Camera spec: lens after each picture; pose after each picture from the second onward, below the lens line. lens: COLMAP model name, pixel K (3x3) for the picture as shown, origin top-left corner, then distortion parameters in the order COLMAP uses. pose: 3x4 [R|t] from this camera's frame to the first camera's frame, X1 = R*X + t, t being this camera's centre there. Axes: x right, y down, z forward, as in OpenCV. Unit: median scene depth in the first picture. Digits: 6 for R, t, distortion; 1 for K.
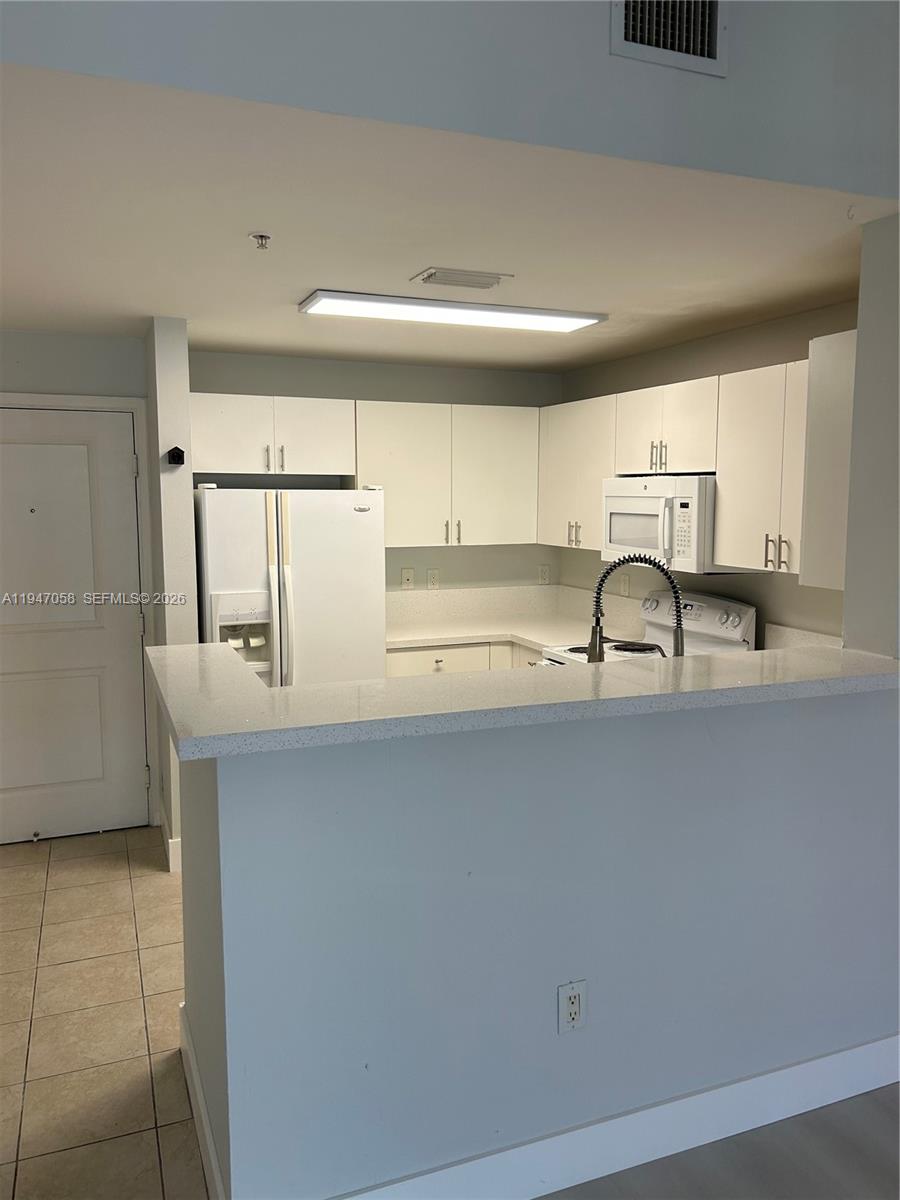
lens RADIAL K [[906.6, 0, 452.0], [0, 906.6, 586.2], [0, 0, 1]] dist [0.094801, -0.006213]
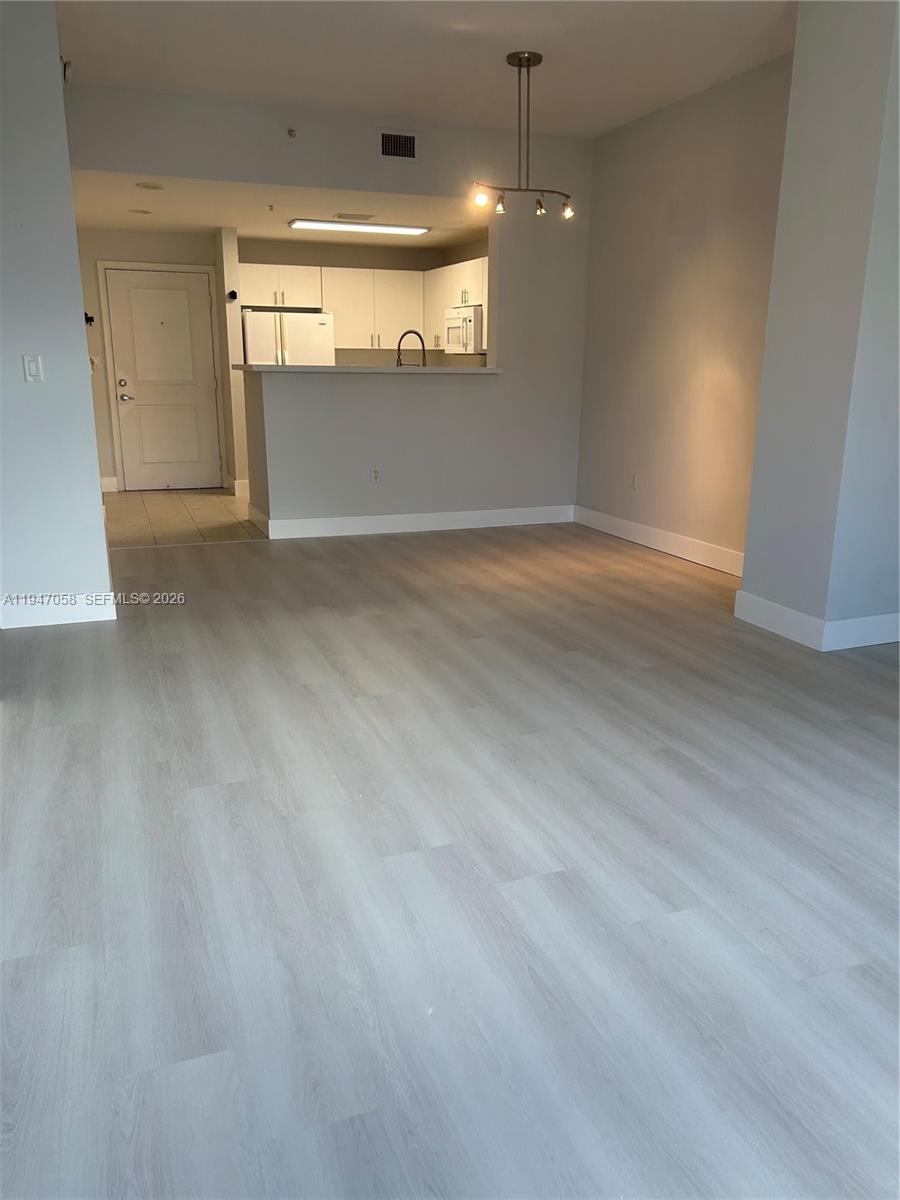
lens RADIAL K [[912.2, 0, 451.2], [0, 912.2, 596.8], [0, 0, 1]] dist [0.036819, -0.031952]
pose [[0.999713, 0.013250, -0.019973, 0.243813], [-0.010121, 0.988734, 0.149342, 0.215765], [0.021727, -0.149097, 0.988584, -1.134478]]
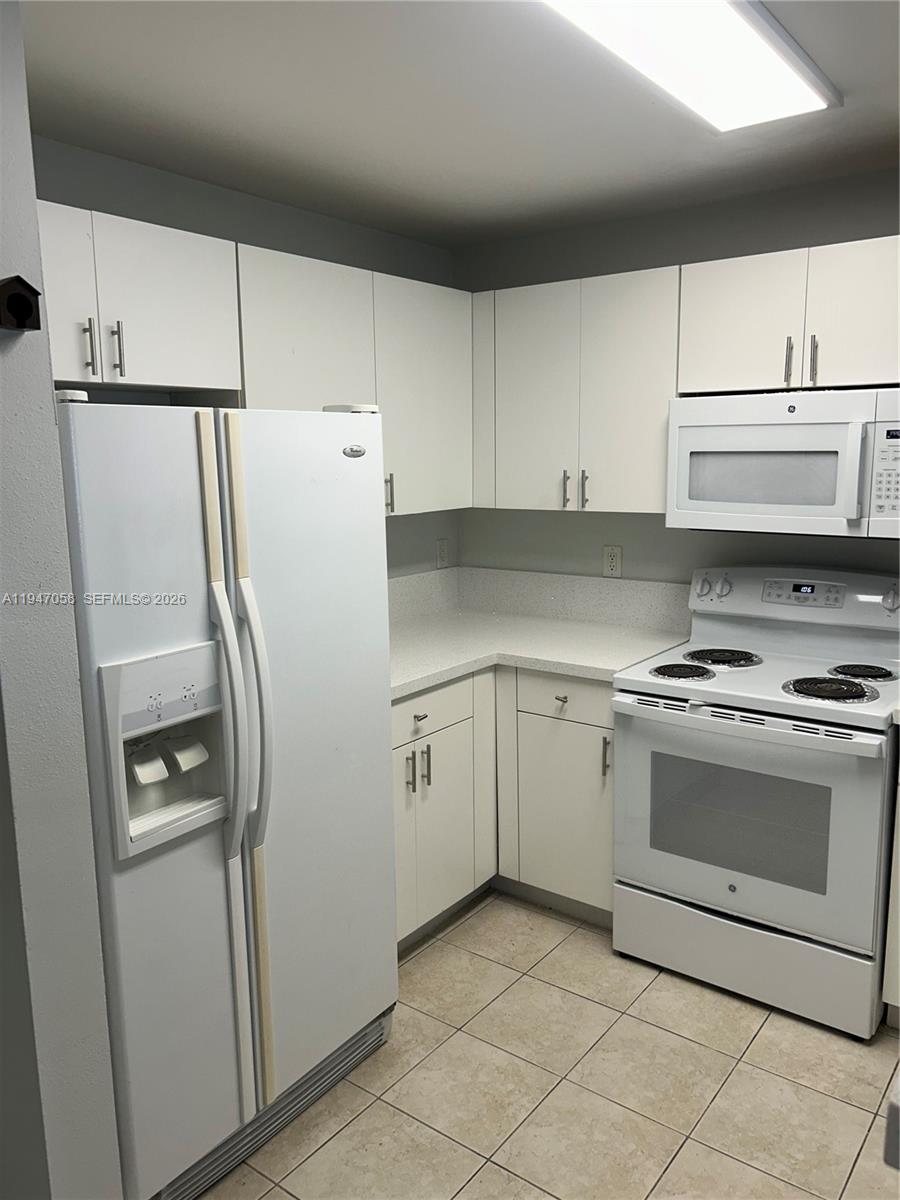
lens RADIAL K [[912.2, 0, 451.2], [0, 912.2, 596.8], [0, 0, 1]] dist [0.036819, -0.031952]
pose [[0.858796, -0.095666, 0.503307, -0.322942], [0.067597, 0.994981, 0.073781, -0.040750], [-0.507839, -0.029341, 0.860952, 0.560237]]
